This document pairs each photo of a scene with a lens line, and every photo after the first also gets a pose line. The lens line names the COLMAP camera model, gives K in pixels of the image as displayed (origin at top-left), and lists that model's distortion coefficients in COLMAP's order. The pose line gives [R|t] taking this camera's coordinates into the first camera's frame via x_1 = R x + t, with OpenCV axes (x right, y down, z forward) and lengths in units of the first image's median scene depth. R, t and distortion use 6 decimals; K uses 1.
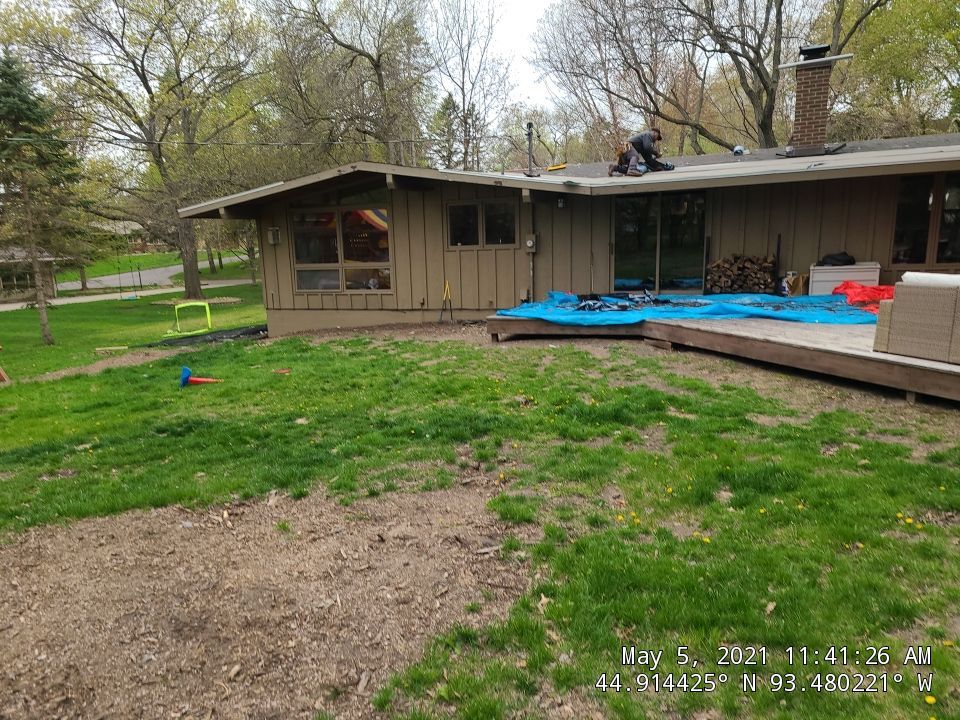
lens RADIAL K [[746.0, 0, 414.5], [0, 746.0, 359.5], [0, 0, 1]] dist [0.066990, -0.007334]
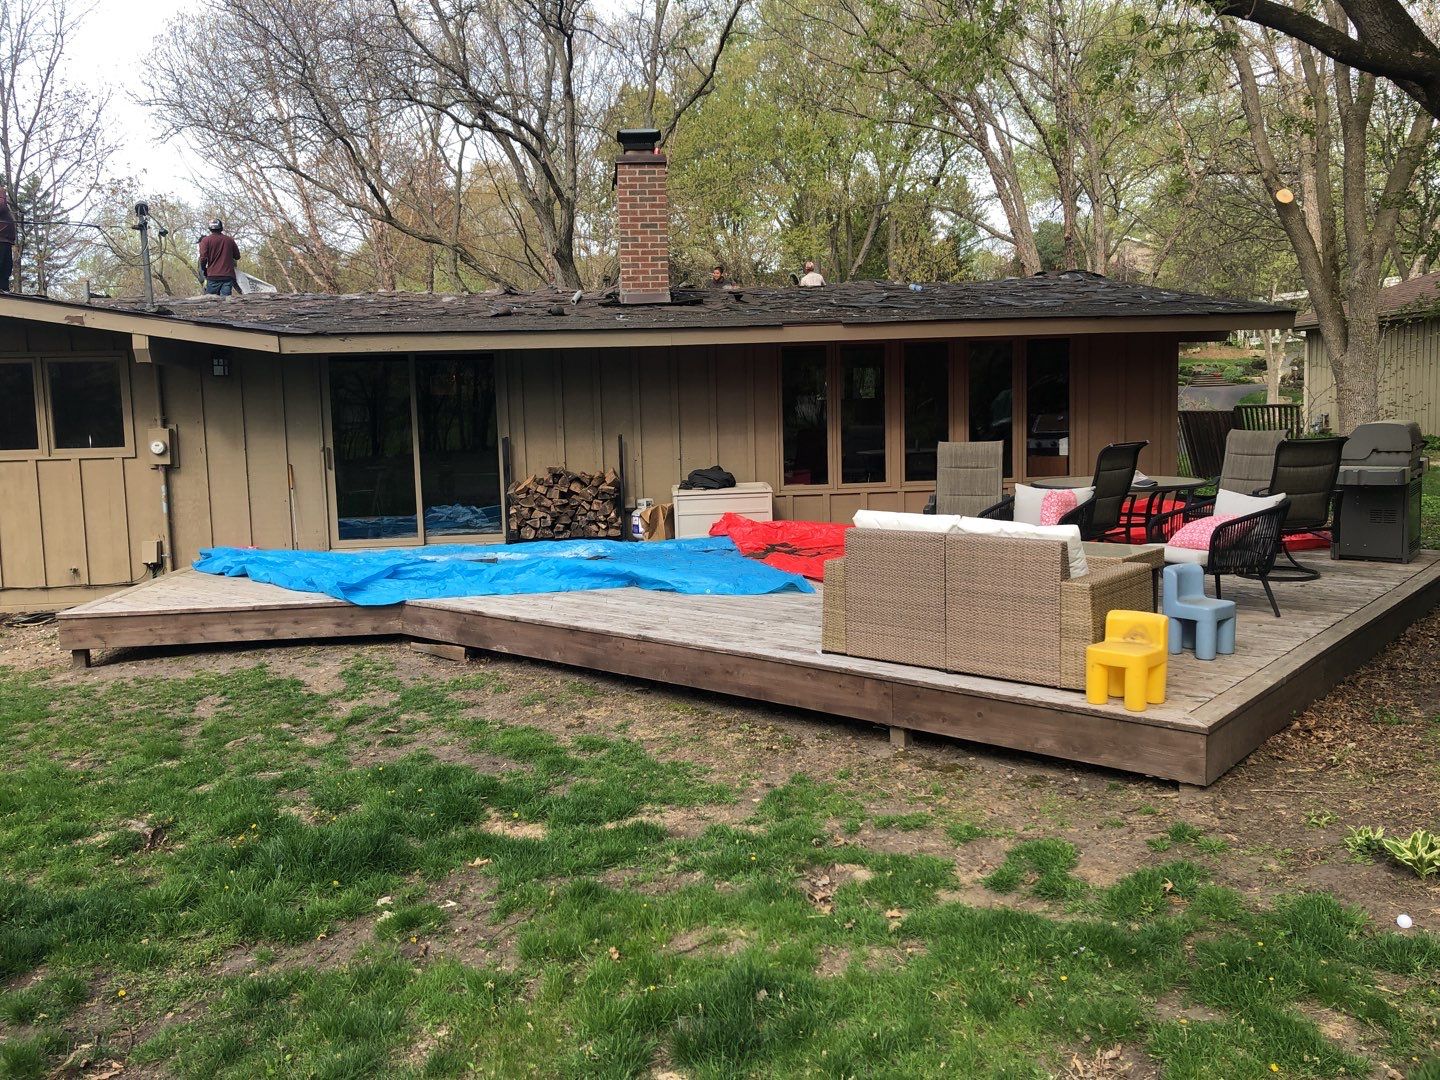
lens RADIAL K [[1207.9, 0, 720.0], [0, 1207.9, 540.0], [0, 0, 1]] dist [-0.002257, -0.003455]
pose [[0.840226, -0.046137, 0.540270, 0.052684], [0.082277, 0.995685, -0.042929, -0.047153], [-0.535957, 0.080522, 0.840396, 0.229671]]
